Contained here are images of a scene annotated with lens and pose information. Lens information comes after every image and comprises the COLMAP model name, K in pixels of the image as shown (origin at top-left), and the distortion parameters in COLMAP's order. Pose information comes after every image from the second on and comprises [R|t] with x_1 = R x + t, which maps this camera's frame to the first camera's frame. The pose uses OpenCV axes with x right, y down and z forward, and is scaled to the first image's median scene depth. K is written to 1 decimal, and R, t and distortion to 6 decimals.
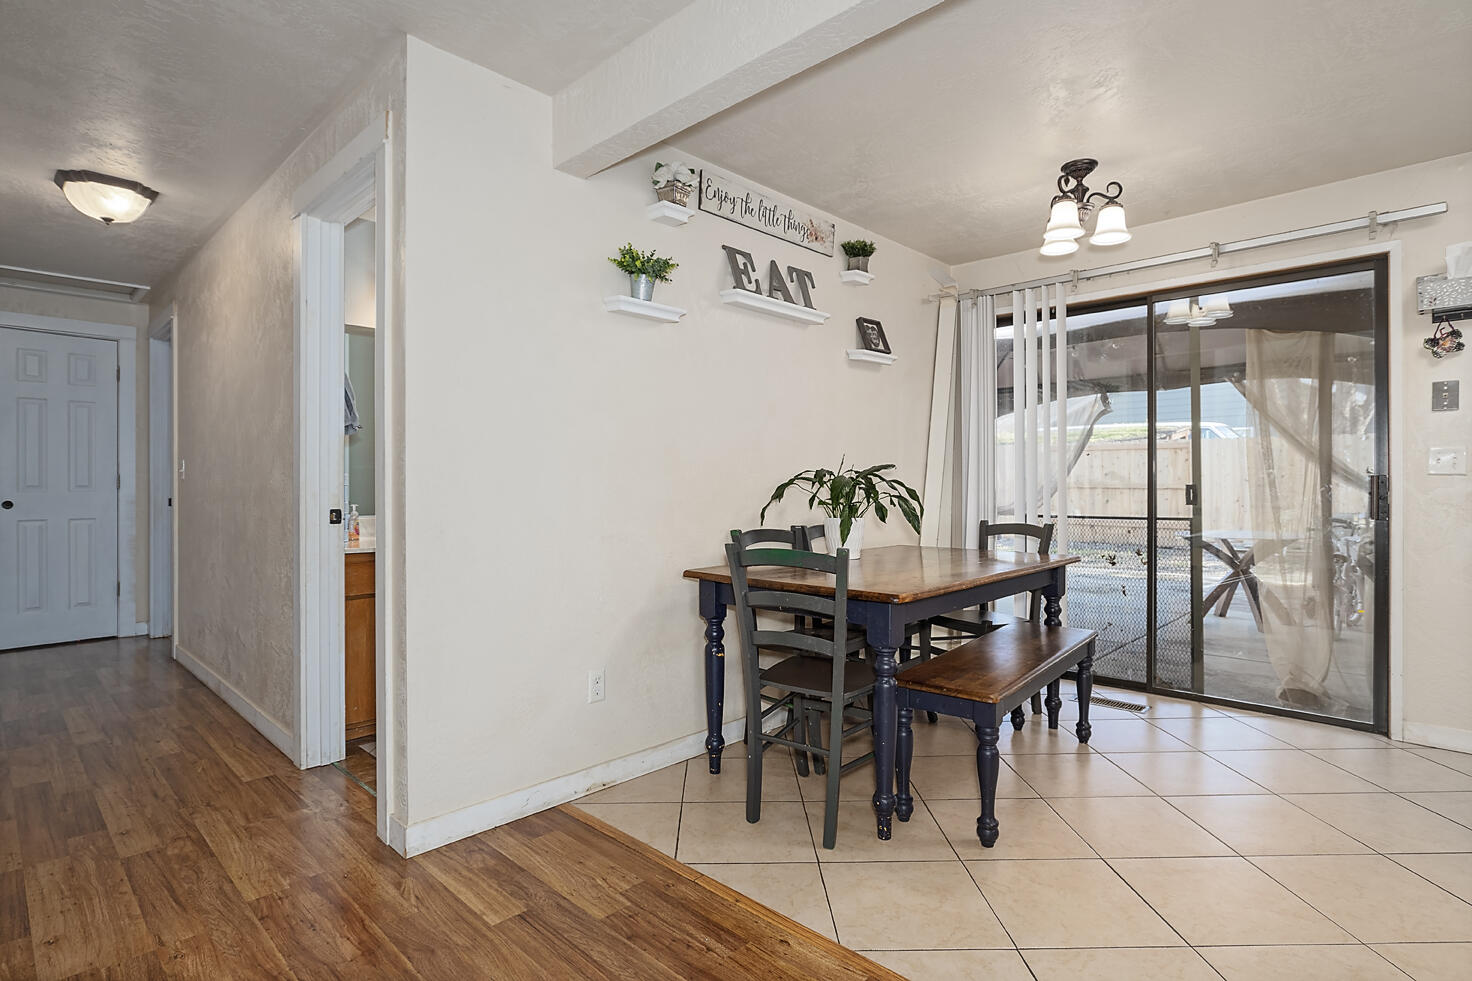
lens RADIAL K [[746.6, 0, 725.5], [0, 746.6, 486.3], [0, 0, 1]] dist [-0.005757, -0.000569]
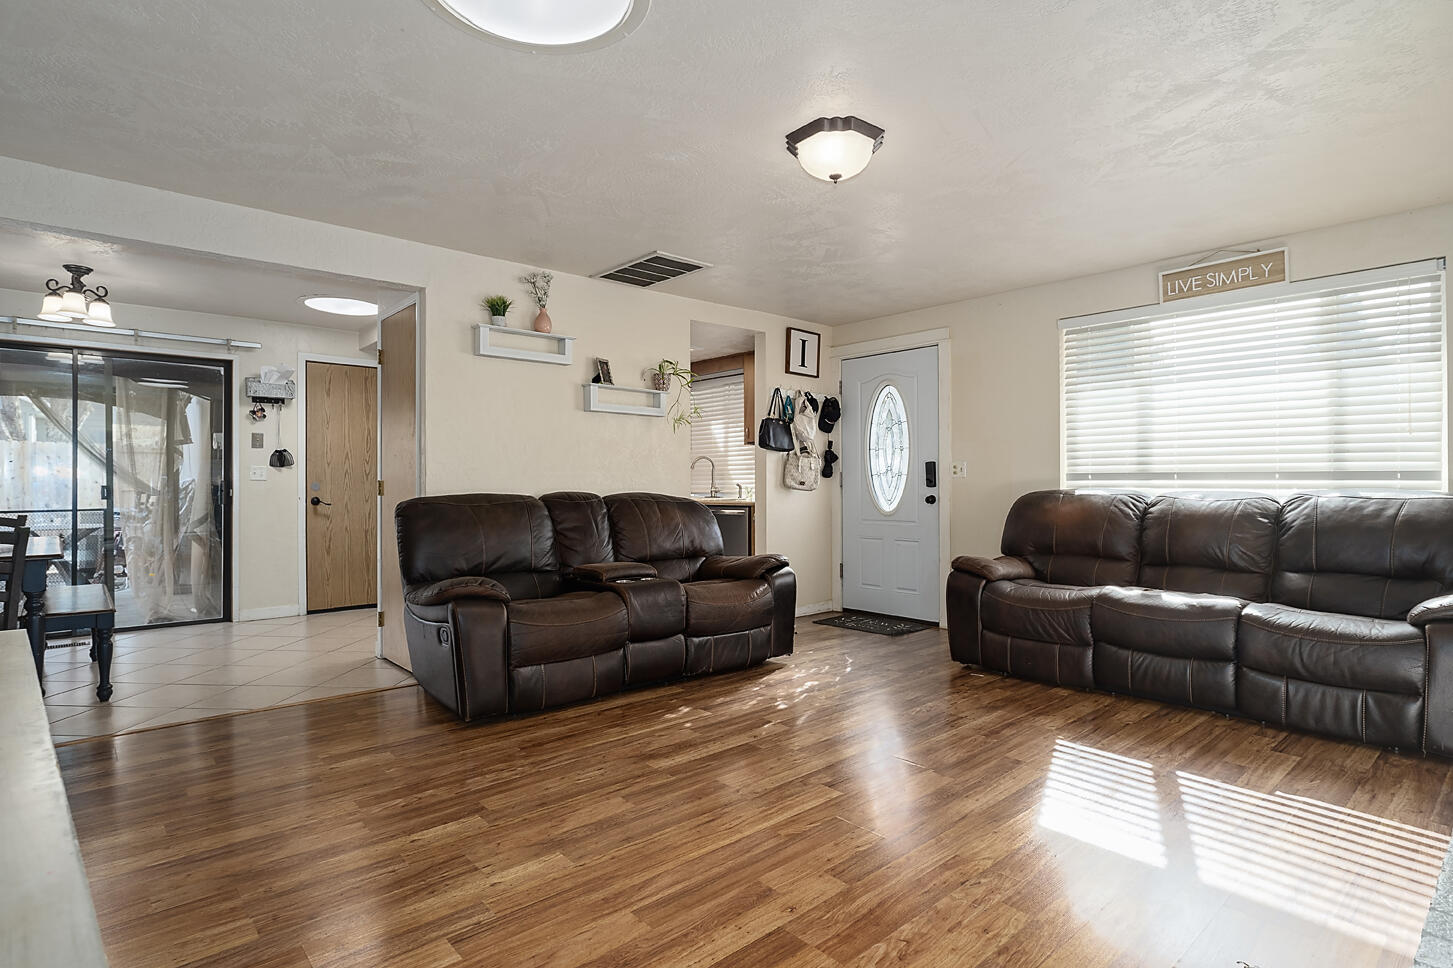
lens RADIAL K [[737.0, 0, 716.1], [0, 737.0, 479.9], [0, 0, 1]] dist [-0.005757, -0.000569]
pose [[0.082652, 0.006201, 0.996559, -0.825275], [0.003239, 0.999974, -0.006491, -0.000319], [-0.996573, 0.003765, 0.082629, -0.353552]]
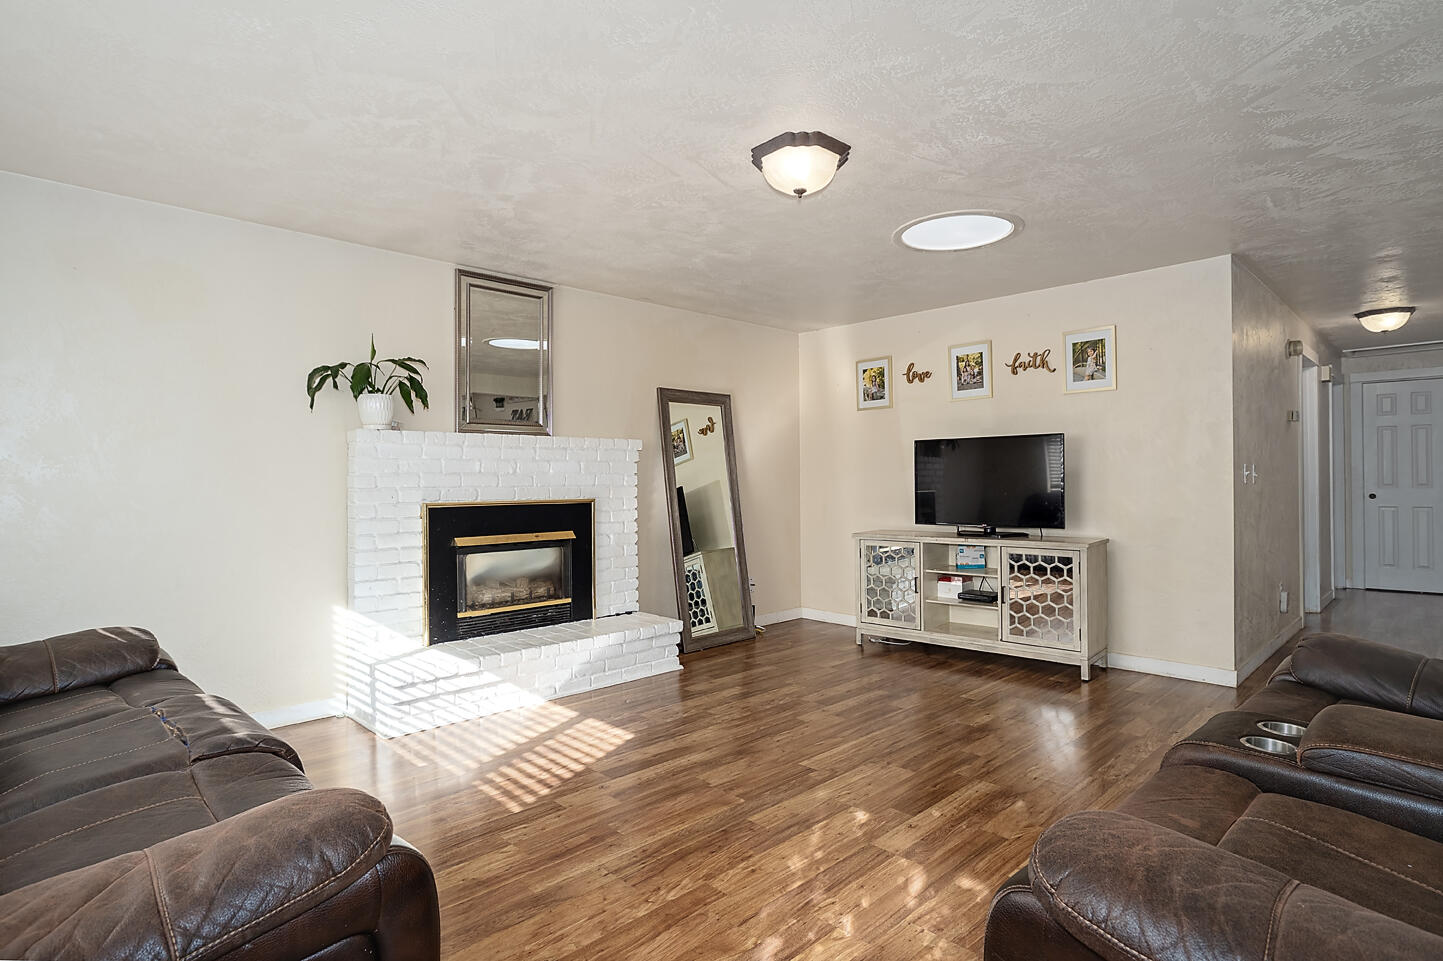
lens RADIAL K [[731.9, 0, 711.2], [0, 731.9, 476.4], [0, 0, 1]] dist [-0.005757, -0.000569]
pose [[-0.028711, -0.005319, -0.999574, 0.879509], [0.005833, 0.999968, -0.005489, -0.024486], [0.999571, -0.005988, -0.028679, -0.502351]]
